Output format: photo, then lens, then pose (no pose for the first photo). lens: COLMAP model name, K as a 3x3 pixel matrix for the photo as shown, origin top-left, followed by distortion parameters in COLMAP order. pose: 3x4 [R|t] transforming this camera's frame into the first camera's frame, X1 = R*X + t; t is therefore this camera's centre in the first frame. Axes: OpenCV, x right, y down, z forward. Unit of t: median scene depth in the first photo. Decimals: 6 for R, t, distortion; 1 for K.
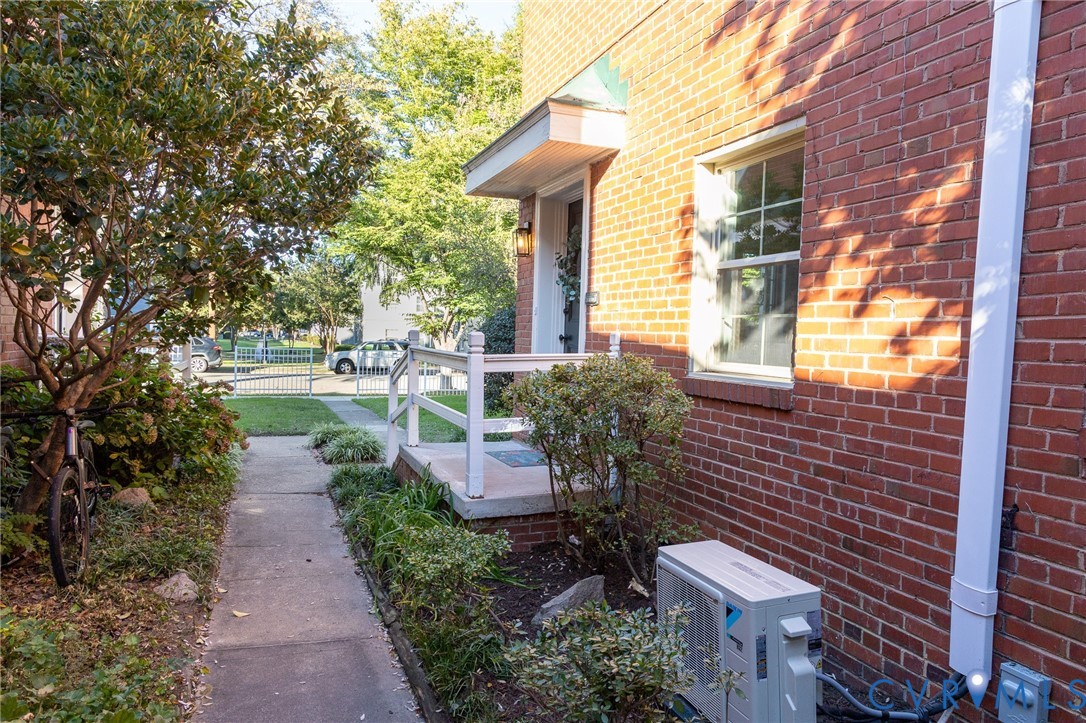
lens RADIAL K [[735.3, 0, 543.0], [0, 735.3, 361.5], [0, 0, 1]] dist [-0.002557, -0.000038]
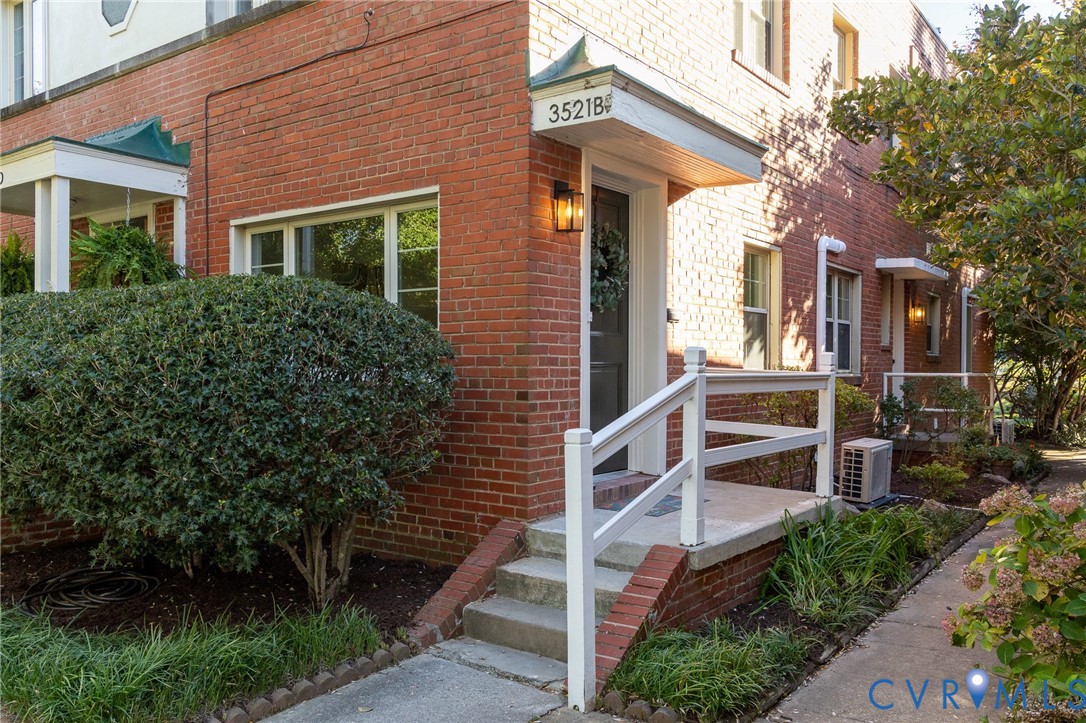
lens RADIAL K [[866.8, 0, 543.0], [0, 866.8, 361.5], [0, 0, 1]] dist [-0.008293, -0.000904]
pose [[-0.546327, -0.004976, 0.837557, -1.402488], [0.024397, 0.999463, 0.021852, -0.086895], [-0.837217, 0.032372, -0.545912, 3.052749]]
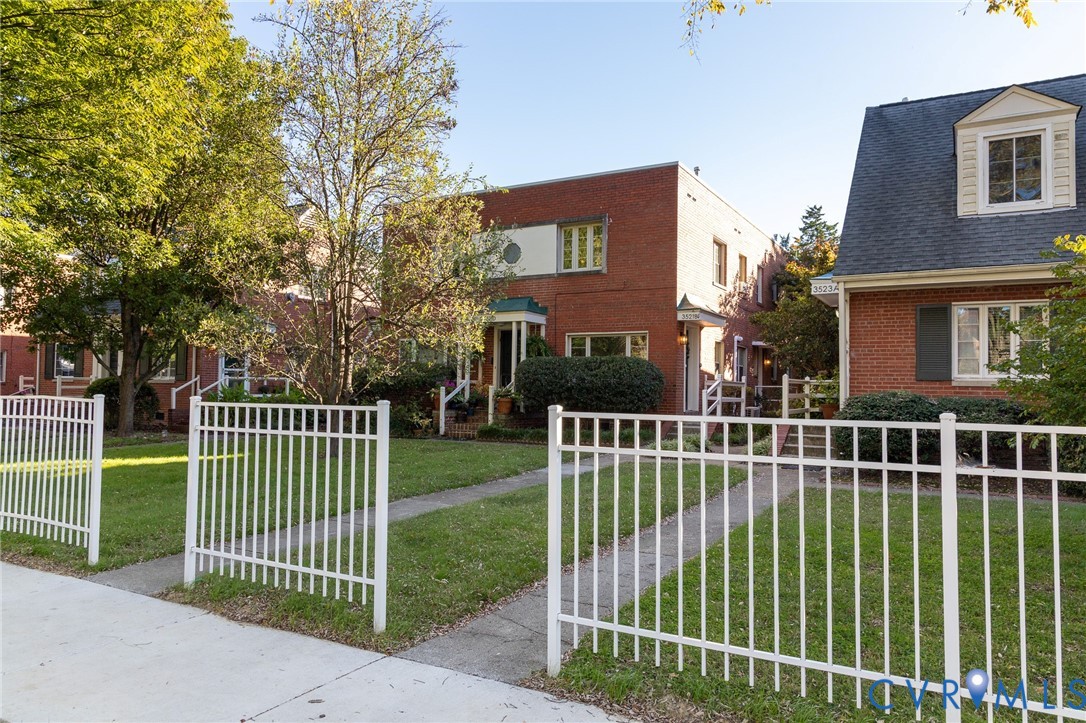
lens RADIAL K [[735.3, 0, 543.0], [0, 735.3, 361.5], [0, 0, 1]] dist [-0.002557, -0.000038]
pose [[-0.638918, 0.014329, 0.769141, -3.616665], [0.009501, 0.999897, -0.010736, -0.120040], [-0.769216, 0.000448, -0.638988, 6.446947]]
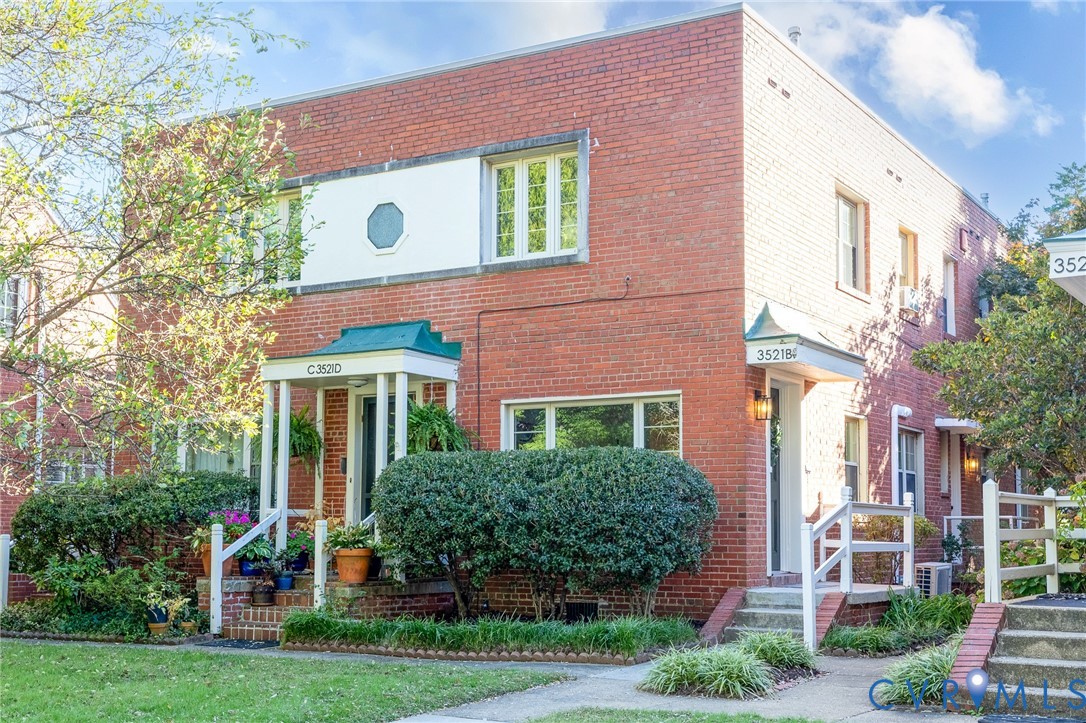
lens RADIAL K [[1378.5, 0, 538.4], [0, 1378.5, 416.4], [0, 0, 1]] dist [0.007068, -0.025067]
pose [[-0.620436, 0.058251, 0.782090, -3.101641], [0.020804, 0.998109, -0.057836, -0.063546], [-0.783981, -0.019613, -0.620475, 5.462574]]
